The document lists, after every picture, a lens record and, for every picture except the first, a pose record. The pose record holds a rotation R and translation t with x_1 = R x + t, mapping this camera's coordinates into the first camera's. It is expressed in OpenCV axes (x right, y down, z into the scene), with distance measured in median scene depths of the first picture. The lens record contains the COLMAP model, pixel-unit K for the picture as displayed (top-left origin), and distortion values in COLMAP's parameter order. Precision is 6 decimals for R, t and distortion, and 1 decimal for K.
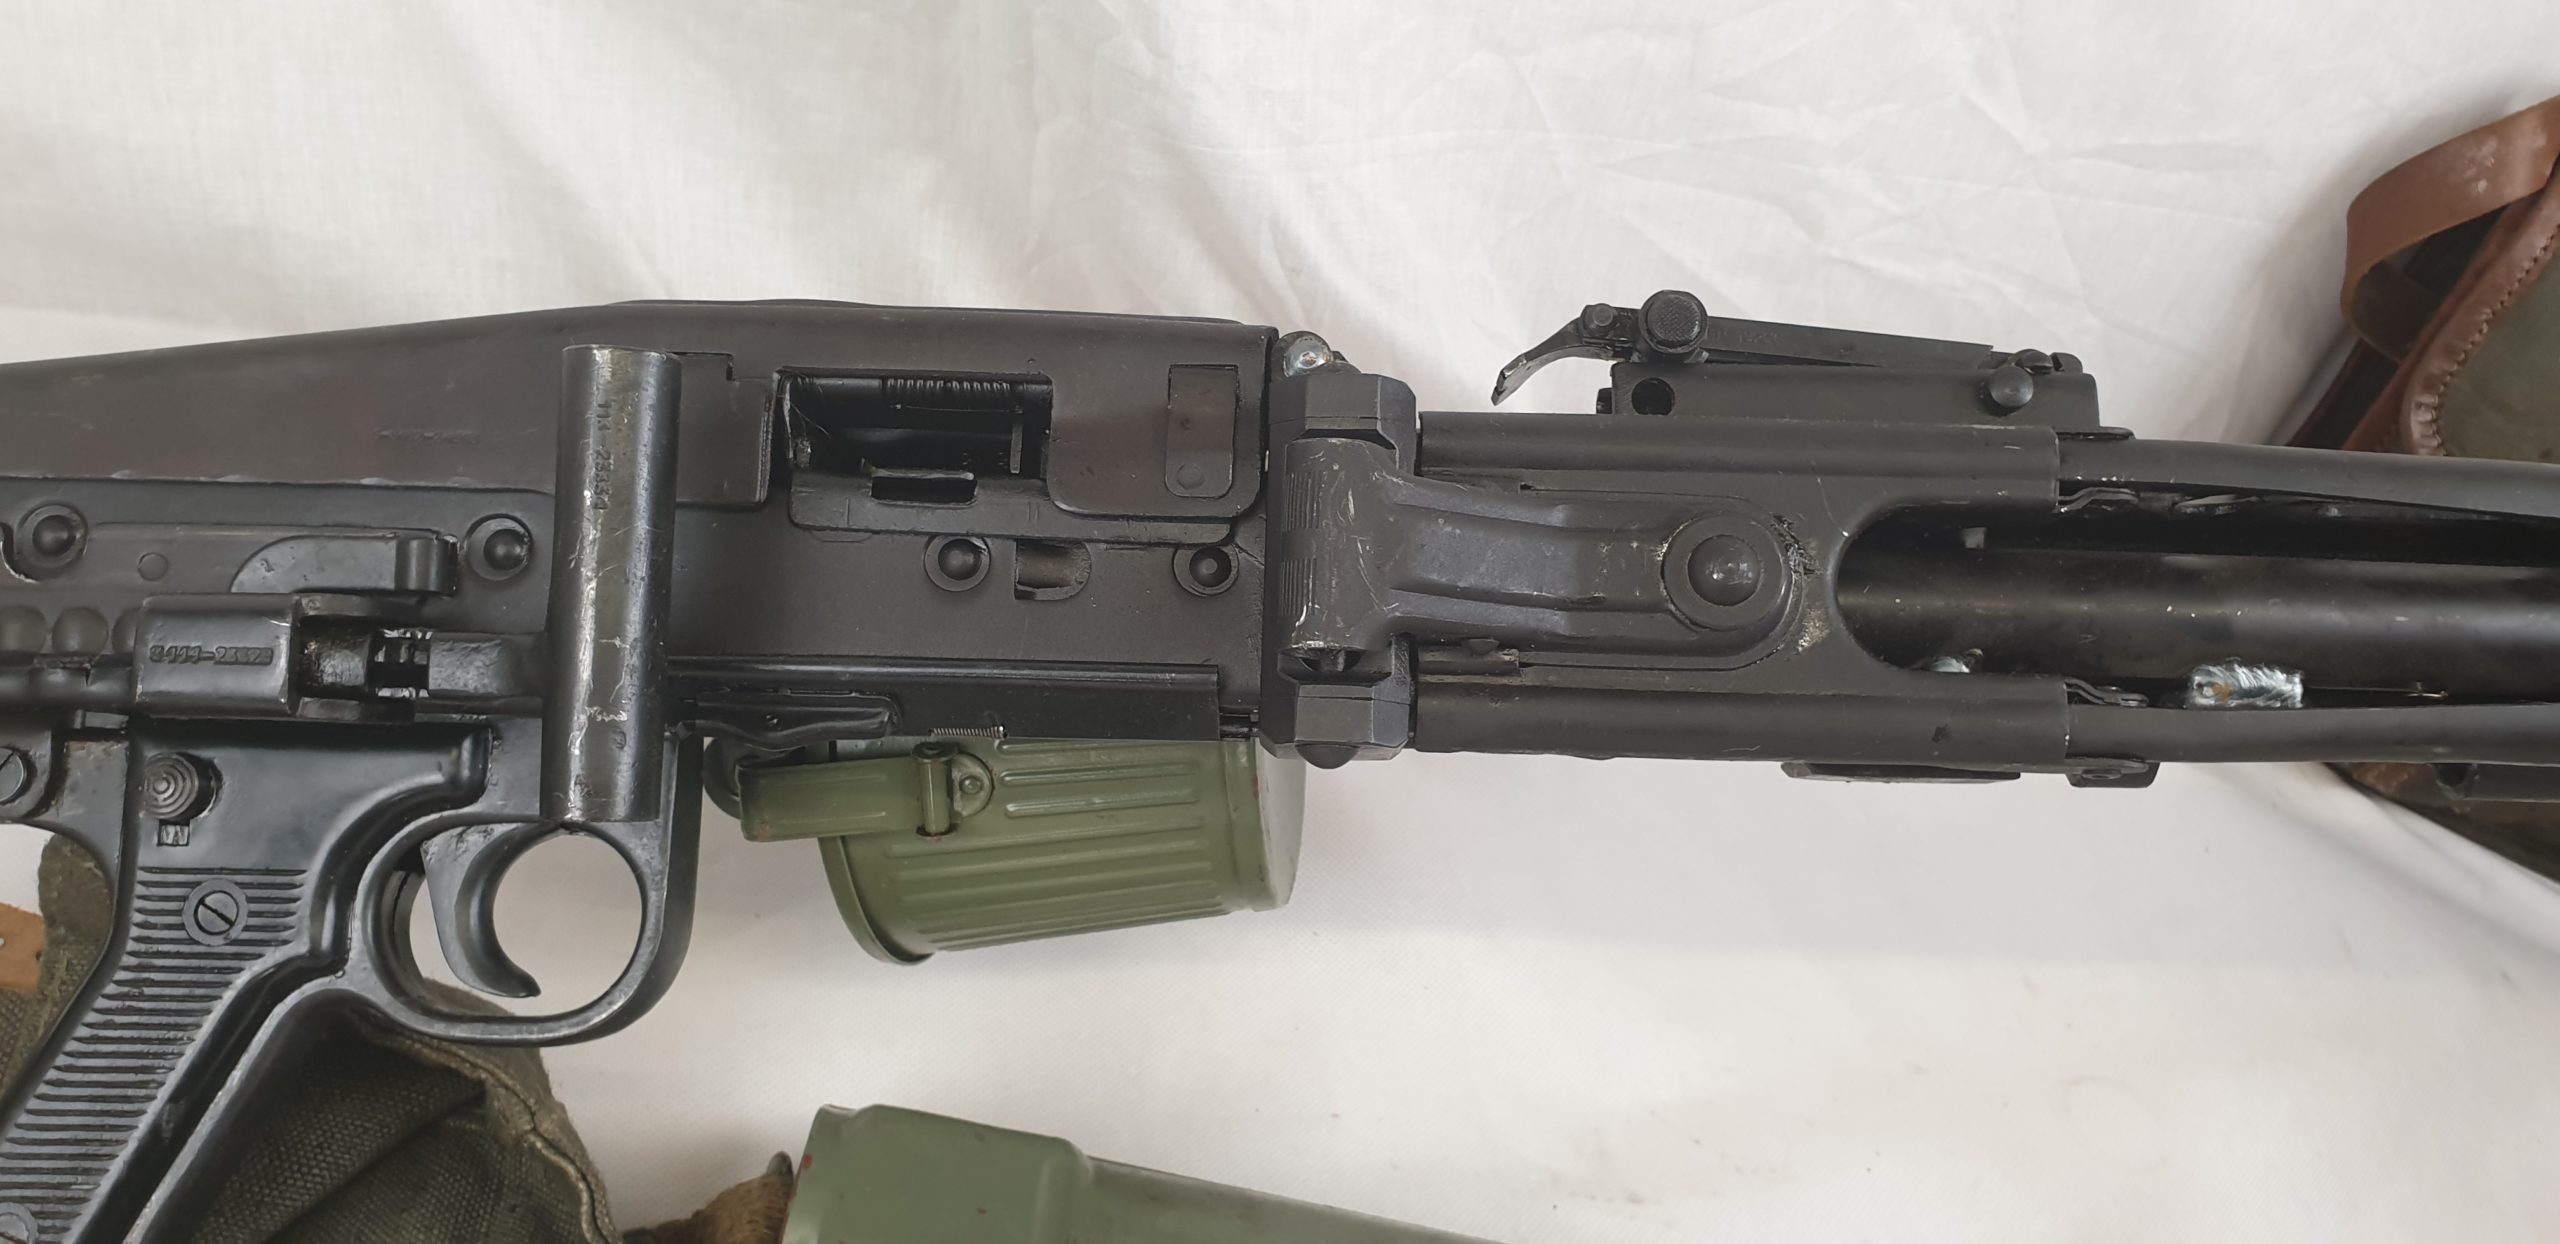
lens RADIAL K [[2018.4, 0, 1269.5], [0, 2018.4, 626.9], [0, 0, 1]] dist [-0.000216, 0.013473]
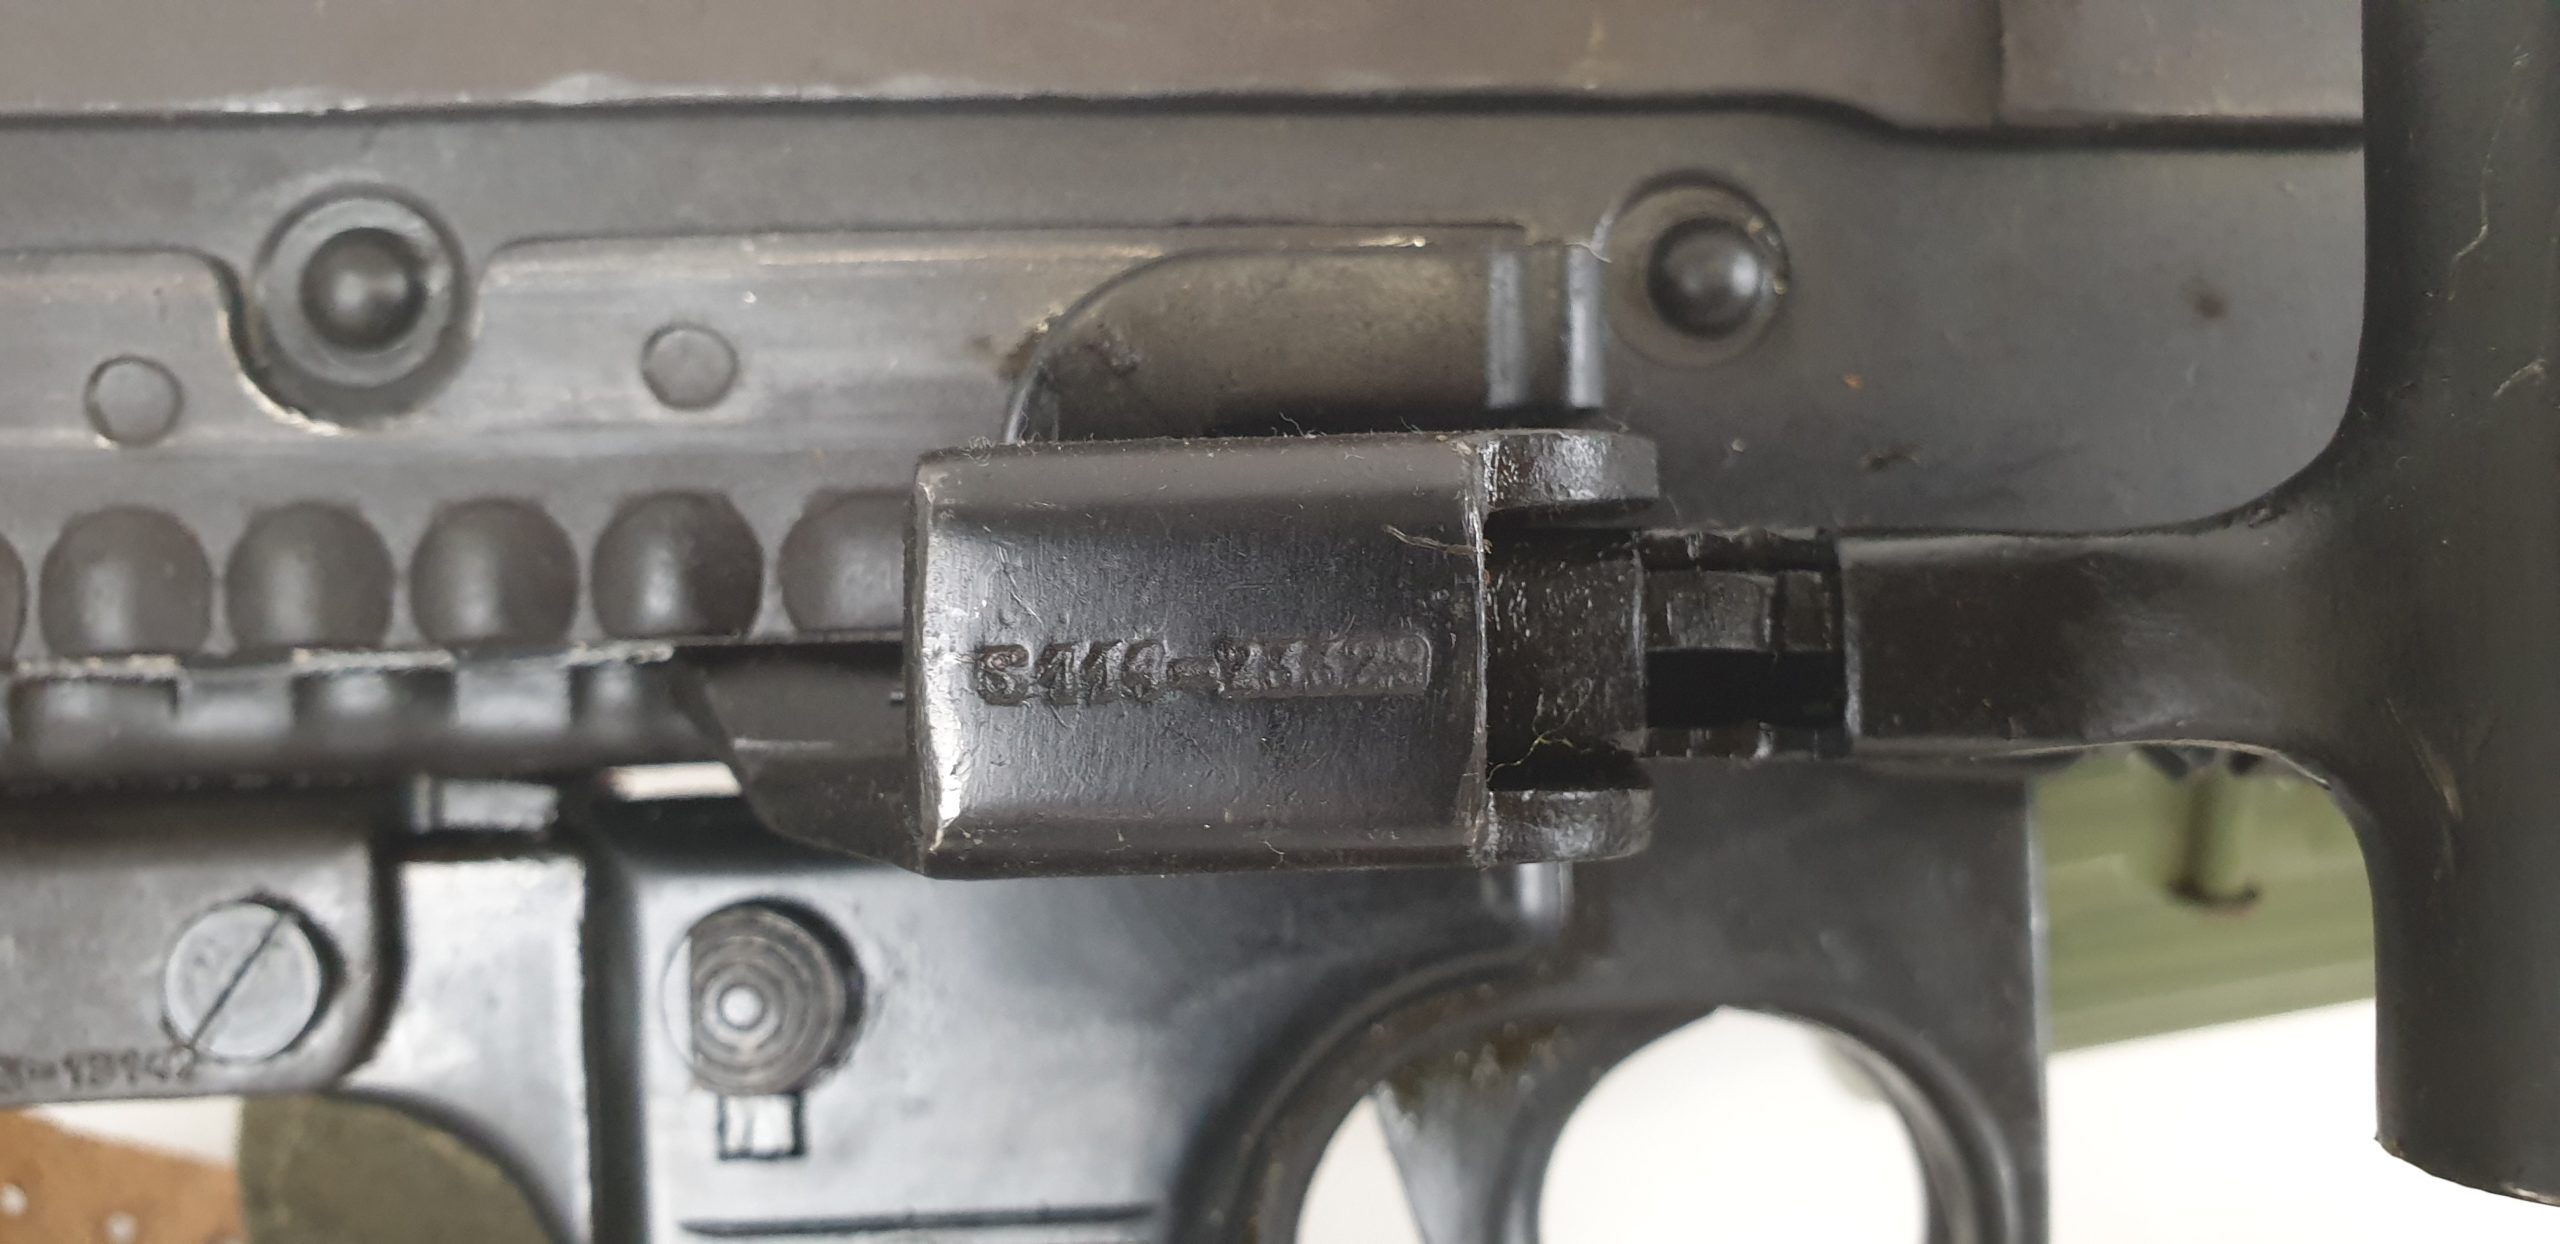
lens RADIAL K [[2018.4, 0, 1277.3], [0, 2018.4, 630.8], [0, 0, 1]] dist [-0.000216, 0.013473]
pose [[0.996119, -0.050052, 0.072393, -0.477263], [0.042796, 0.994214, 0.098528, -0.015239], [-0.076906, -0.095047, 0.992498, 0.651161]]
